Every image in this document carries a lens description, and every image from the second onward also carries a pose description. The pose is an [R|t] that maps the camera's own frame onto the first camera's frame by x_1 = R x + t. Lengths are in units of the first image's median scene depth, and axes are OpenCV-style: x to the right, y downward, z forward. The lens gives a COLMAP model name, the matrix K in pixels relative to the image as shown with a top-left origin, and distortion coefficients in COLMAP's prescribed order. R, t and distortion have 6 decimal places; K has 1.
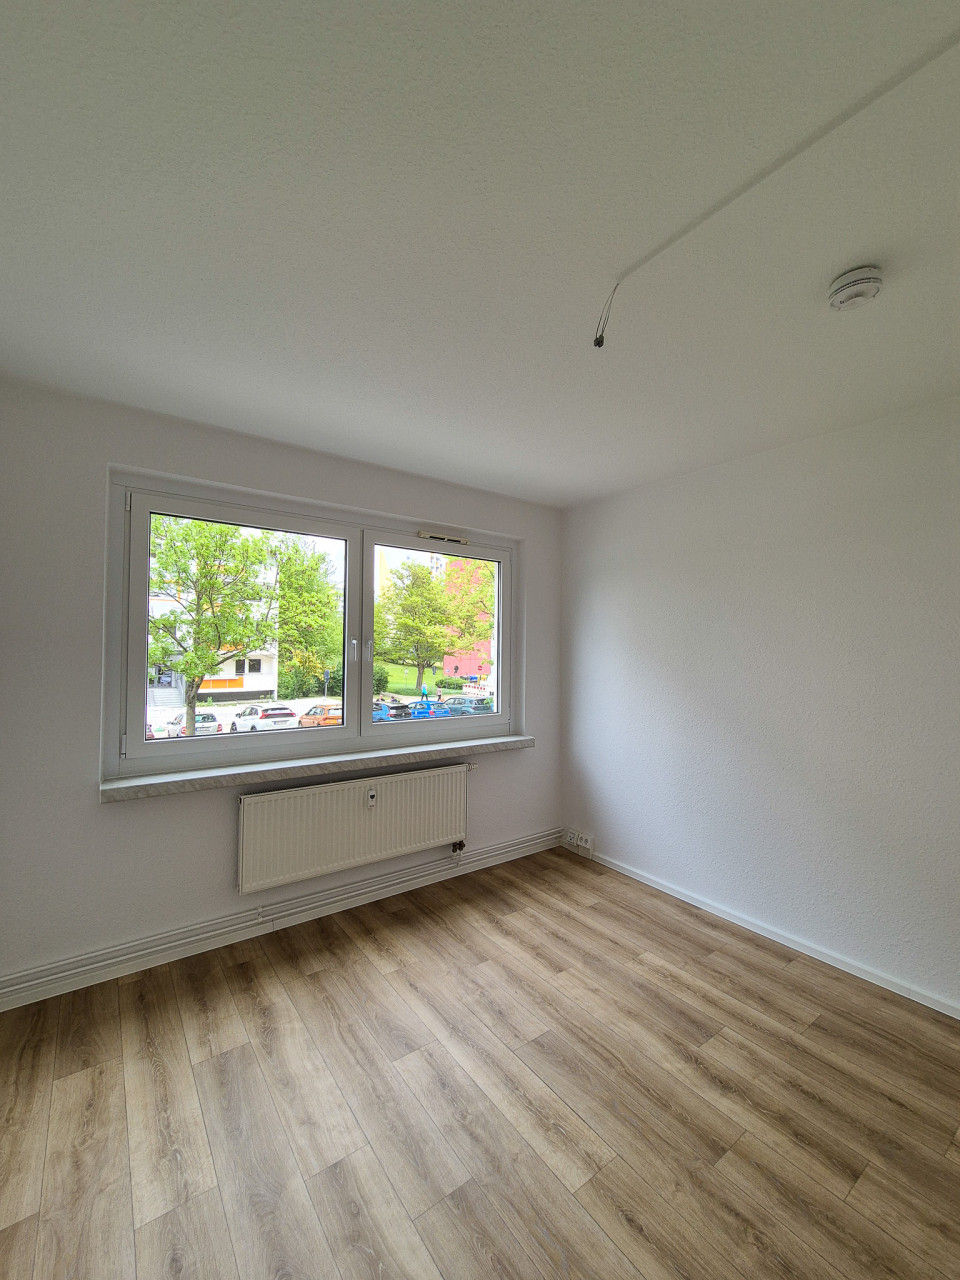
lens RADIAL K [[532.3, 0, 482.2], [0, 532.3, 642.5], [0, 0, 1]] dist [-0.001248, 0.001938]
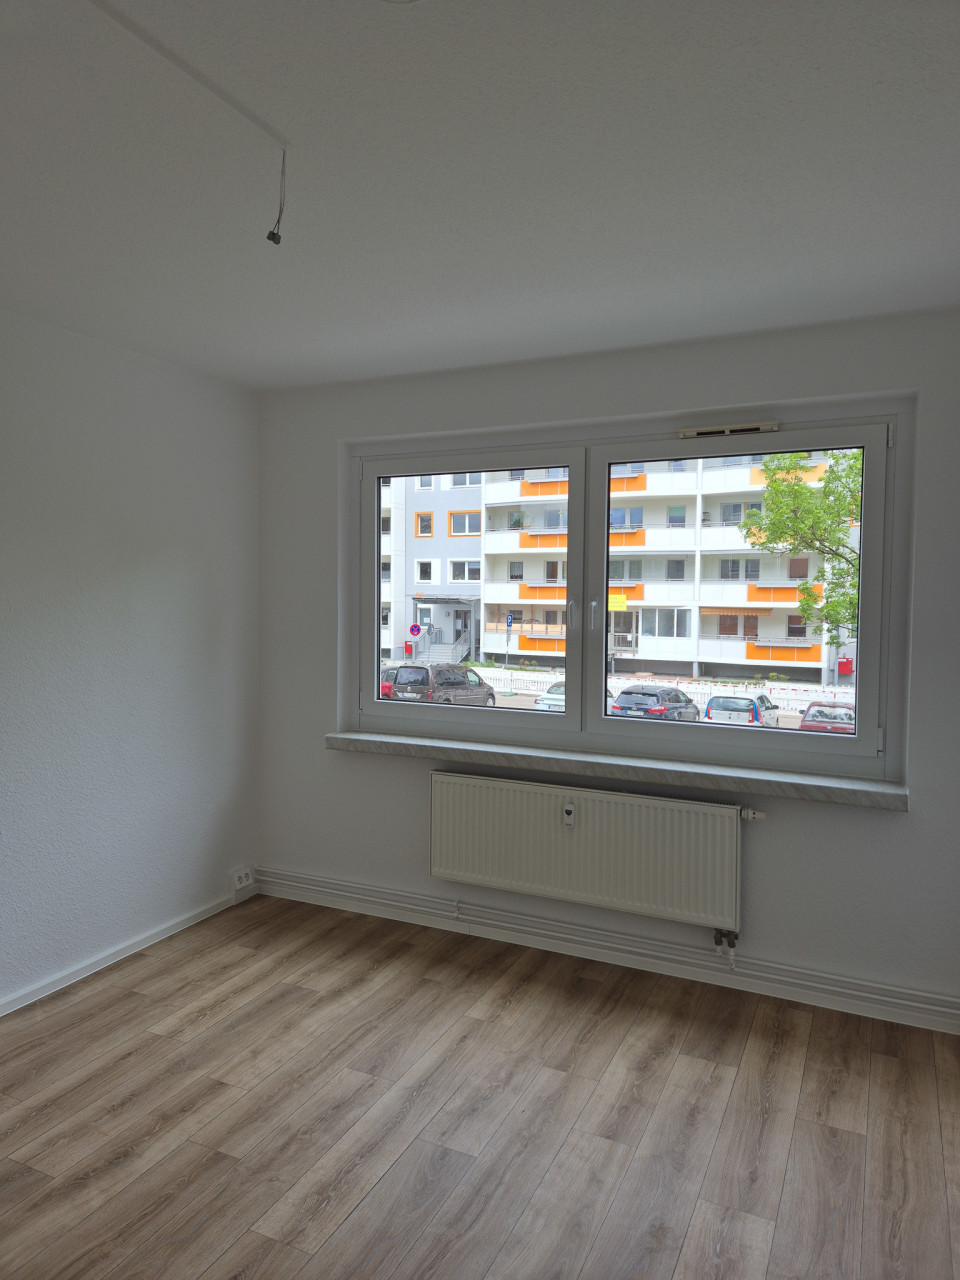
lens RADIAL K [[859.7, 0, 469.0], [0, 859.7, 631.5], [0, 0, 1]] dist [0.075016, -0.064421]
pose [[0.459091, 0.031031, -0.887847, 0.834627], [0.008100, 0.999202, 0.039111, -0.011108], [0.888352, -0.025147, 0.458473, 0.350403]]
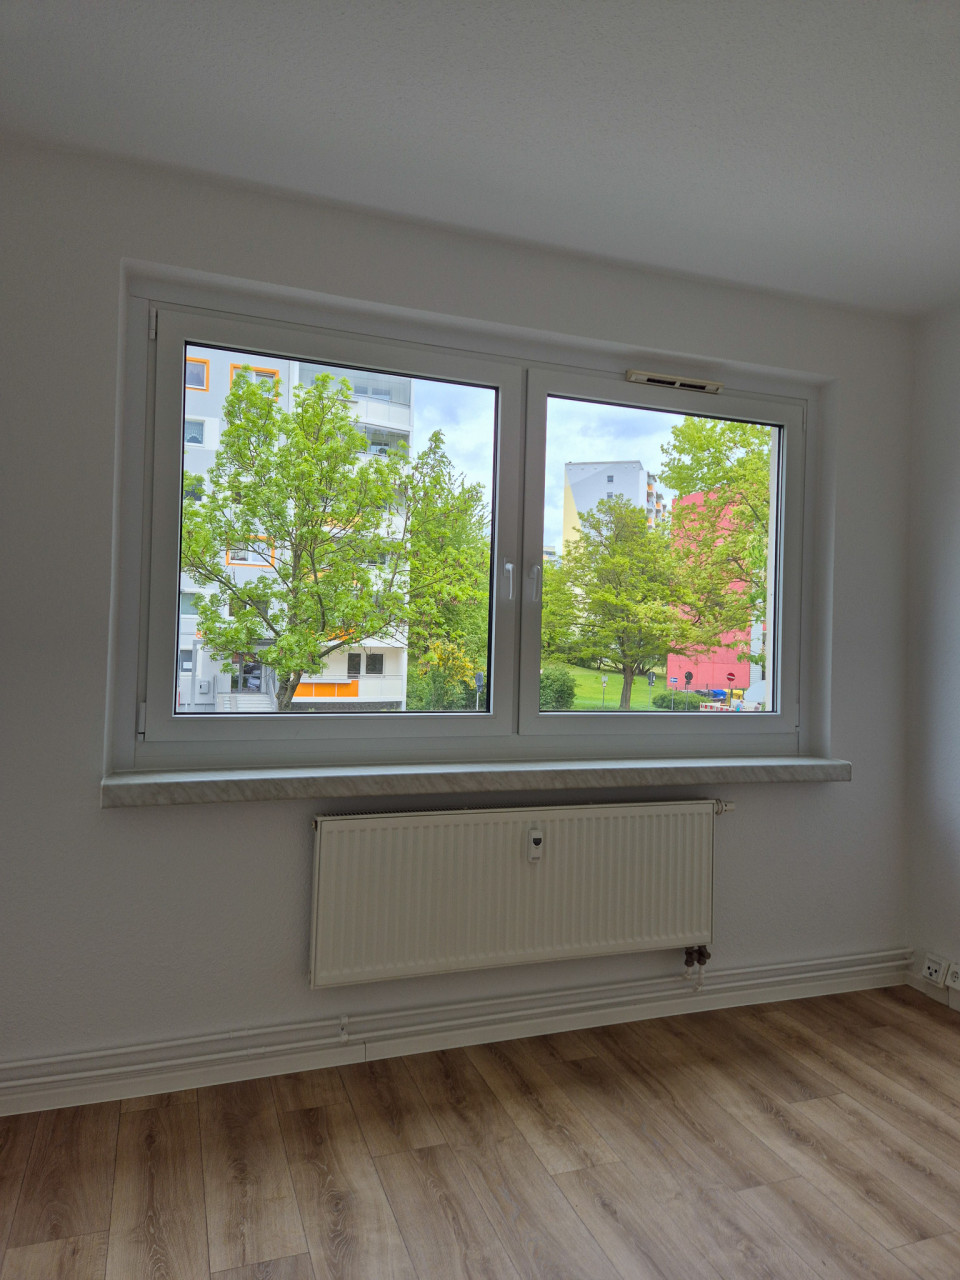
lens RADIAL K [[859.7, 0, 481.0], [0, 859.7, 628.4], [0, 0, 1]] dist [0.075016, -0.064421]
pose [[0.959609, 0.007919, -0.281226, -0.011702], [-0.011129, 0.999890, -0.009817, 0.081063], [0.281118, 0.012551, 0.959591, 0.122778]]
